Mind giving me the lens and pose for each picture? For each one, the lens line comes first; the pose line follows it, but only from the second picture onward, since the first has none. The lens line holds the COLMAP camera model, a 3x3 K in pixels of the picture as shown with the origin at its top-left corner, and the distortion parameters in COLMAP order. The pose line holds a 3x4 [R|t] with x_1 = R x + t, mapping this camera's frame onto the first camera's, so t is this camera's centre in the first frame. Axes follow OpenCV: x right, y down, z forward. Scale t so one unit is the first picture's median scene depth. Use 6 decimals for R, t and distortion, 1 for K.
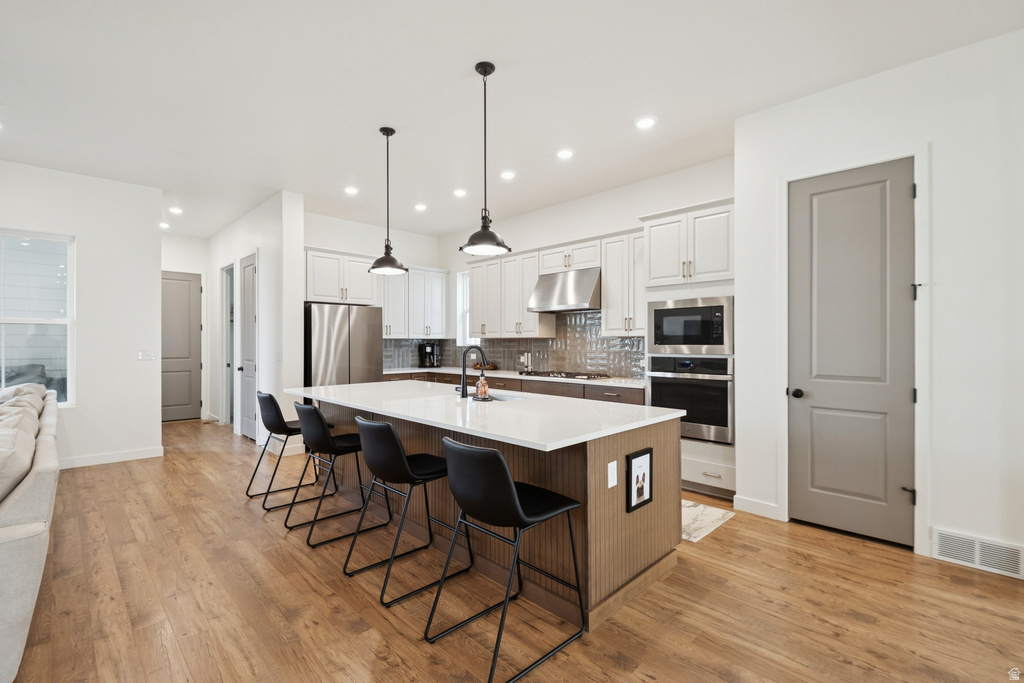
lens RADIAL K [[462.0, 0, 522.4], [0, 462.0, 342.8], [0, 0, 1]] dist [0.000447, -0.003182]
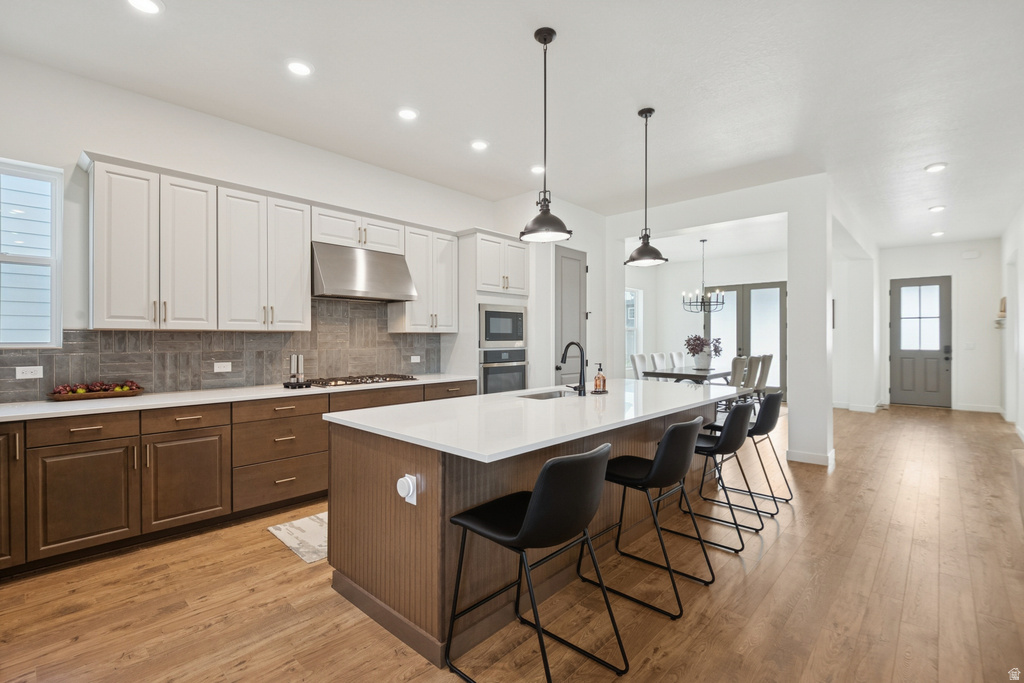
lens RADIAL K [[462.0, 0, 521.8], [0, 462.0, 340.7], [0, 0, 1]] dist [0.000447, -0.003182]
pose [[-0.043887, -0.002612, 0.999033, -0.887155], [0.000984, 0.999996, 0.002658, 0.001103], [-0.999036, 0.001100, -0.043884, 0.958384]]
